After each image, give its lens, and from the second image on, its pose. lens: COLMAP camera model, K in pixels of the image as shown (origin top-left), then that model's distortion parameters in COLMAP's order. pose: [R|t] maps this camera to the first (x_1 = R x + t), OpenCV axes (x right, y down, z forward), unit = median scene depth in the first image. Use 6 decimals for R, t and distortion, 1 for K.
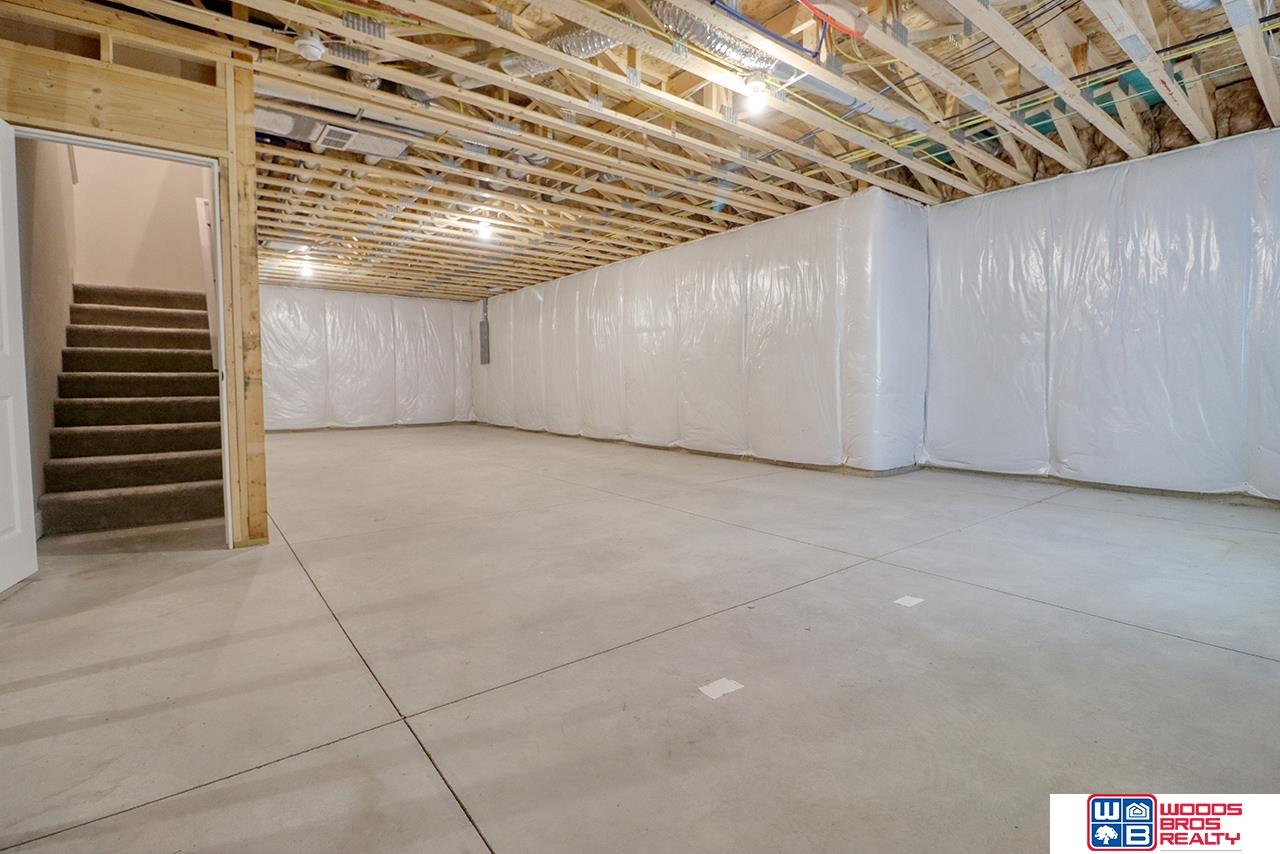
lens RADIAL K [[592.3, 0, 638.9], [0, 592.3, 415.2], [0, 0, 1]] dist [-0.000411, -0.013128]
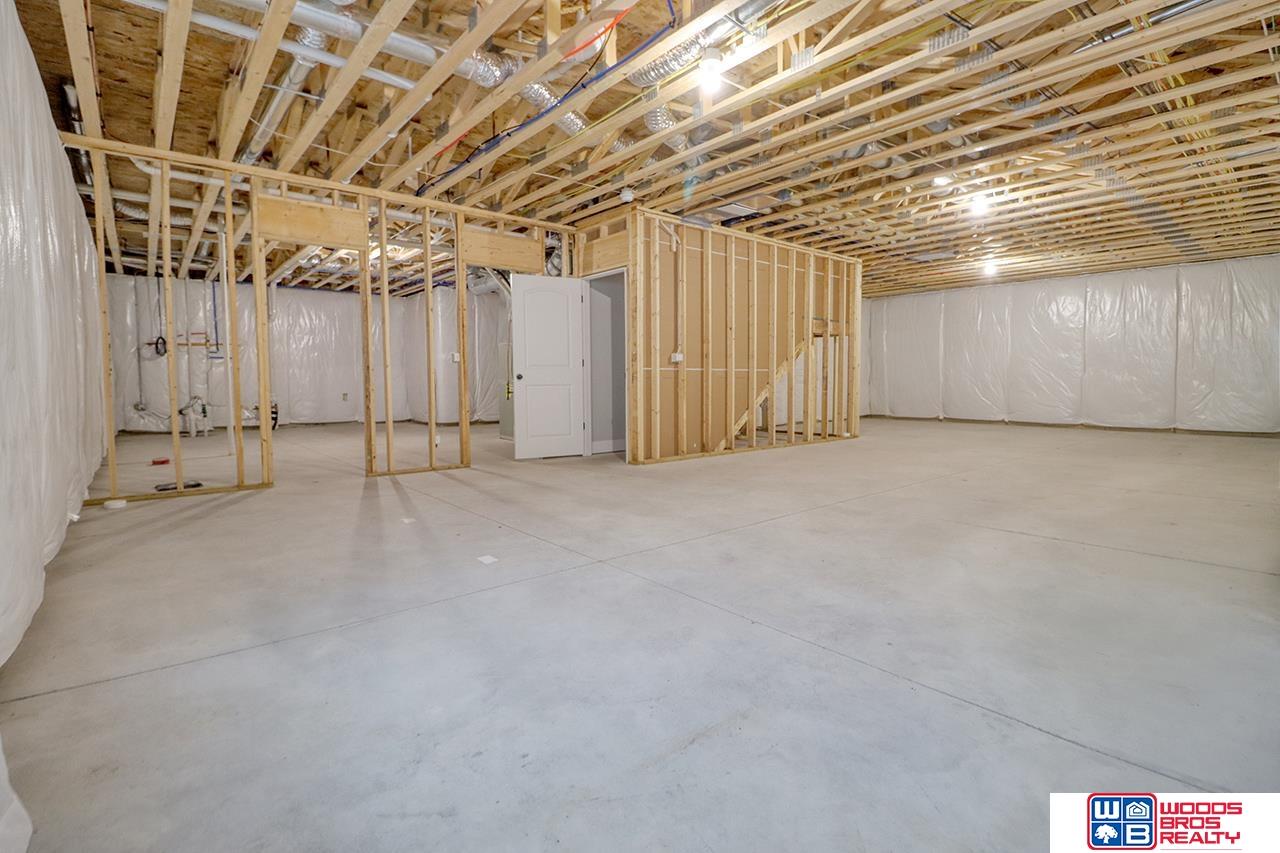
lens RADIAL K [[592.3, 0, 638.9], [0, 592.3, 414.7], [0, 0, 1]] dist [-0.000411, -0.013128]
pose [[0.046531, 0.057820, -0.997242, 0.936702], [-0.045387, 0.997415, 0.055712, -0.037814], [0.997885, 0.042670, 0.049035, 0.694023]]
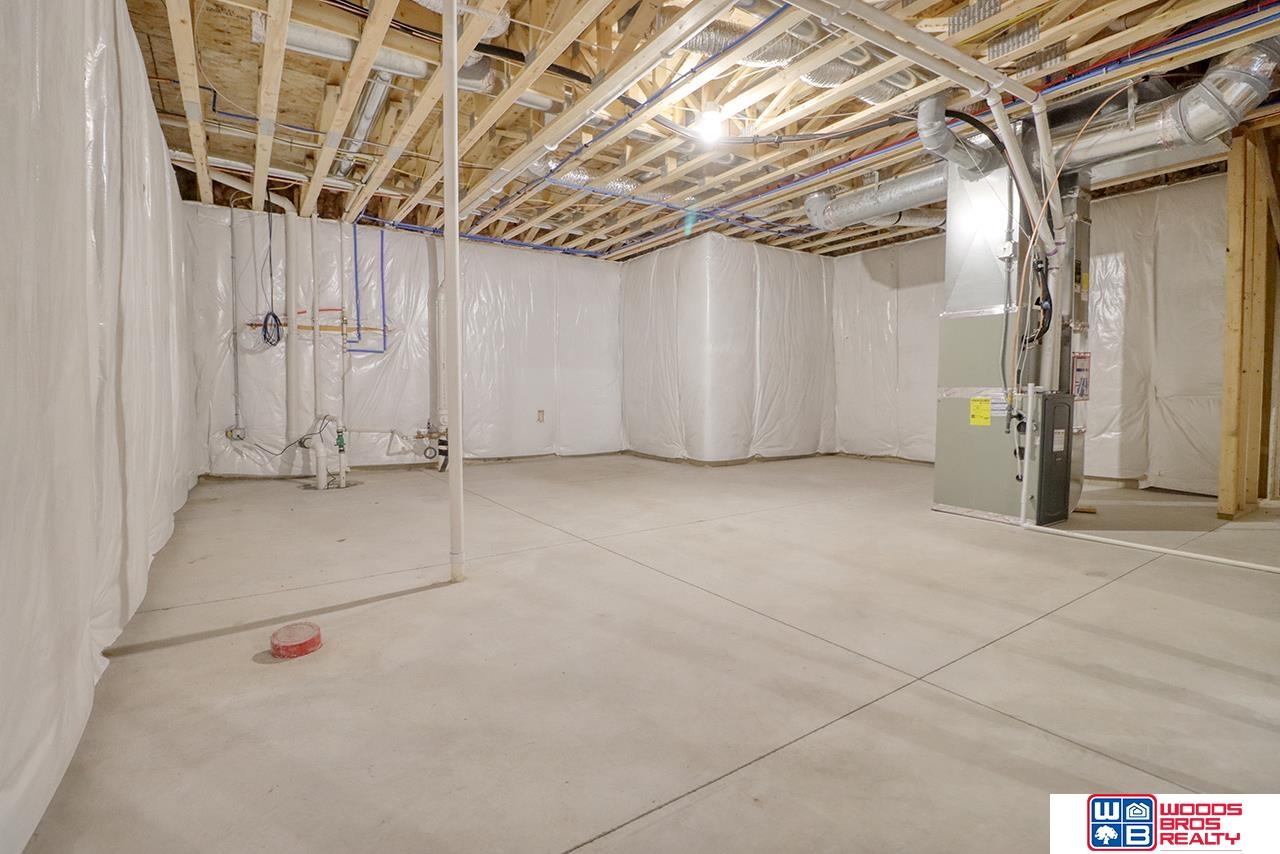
lens RADIAL K [[591.0, 0, 641.3], [0, 591.0, 417.2], [0, 0, 1]] dist [-0.000038, -0.013103]
pose [[-0.057907, 0.044255, -0.997341, 0.673777], [-0.051962, 0.997529, 0.047280, -0.028644], [0.996969, 0.054561, -0.055464, 0.493411]]
